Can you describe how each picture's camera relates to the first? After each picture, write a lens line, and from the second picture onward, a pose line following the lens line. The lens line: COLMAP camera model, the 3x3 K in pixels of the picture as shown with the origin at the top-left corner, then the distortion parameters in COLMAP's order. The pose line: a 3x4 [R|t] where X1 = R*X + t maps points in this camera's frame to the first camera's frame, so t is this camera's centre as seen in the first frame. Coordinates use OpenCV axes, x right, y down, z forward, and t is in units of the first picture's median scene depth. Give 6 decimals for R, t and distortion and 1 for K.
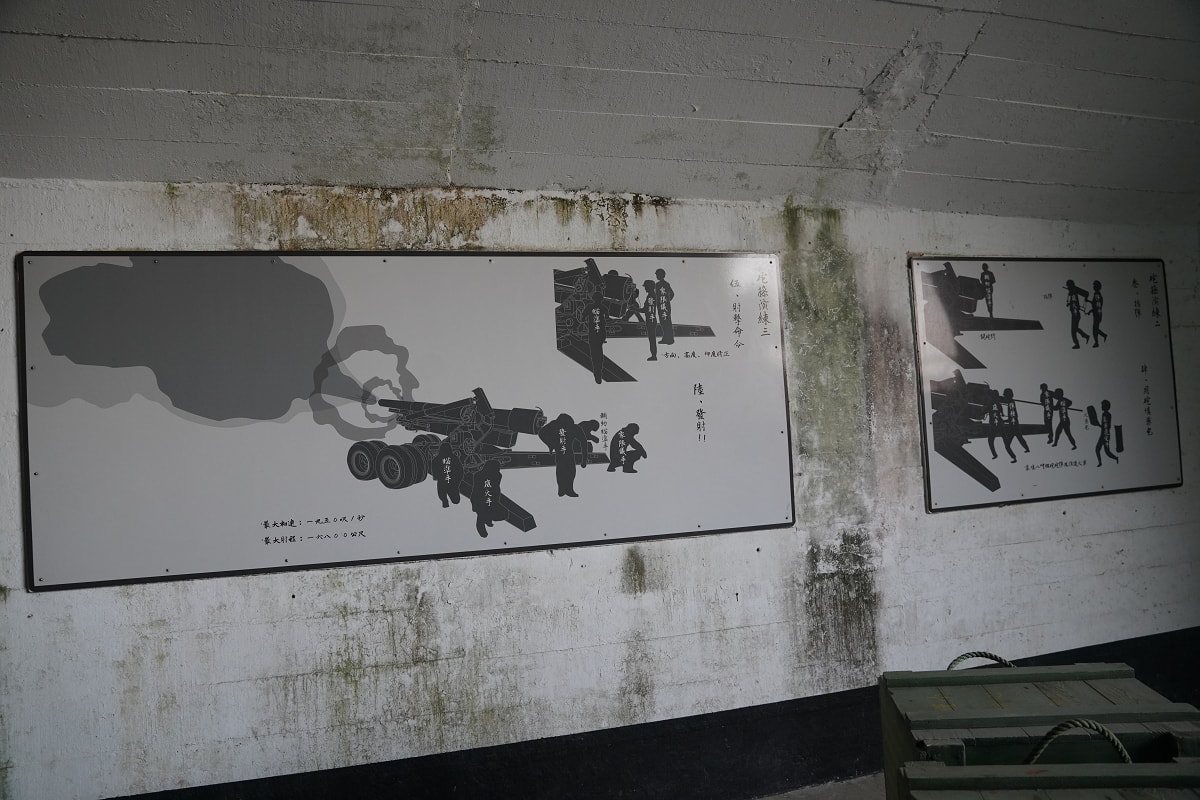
lens RADIAL K [[959.2, 0, 598.2], [0, 959.2, 396.8], [0, 0, 1]] dist [-0.072700, 0.013977]
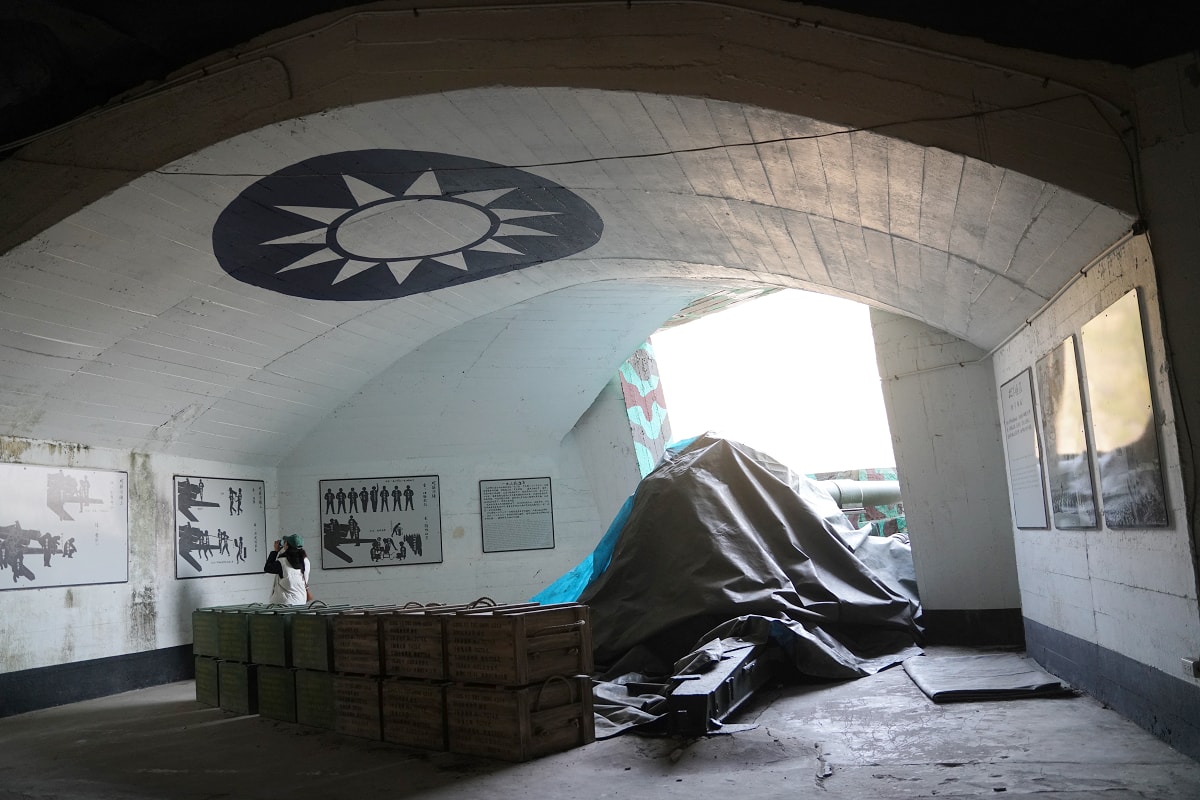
lens RADIAL K [[959.2, 0, 601.0], [0, 959.2, 404.6], [0, 0, 1]] dist [-0.072700, 0.013977]
pose [[0.606782, 0.129430, 0.784260, -1.006086], [0.005942, 0.985888, -0.167303, 0.095024], [-0.794846, 0.106176, 0.597449, -1.452937]]
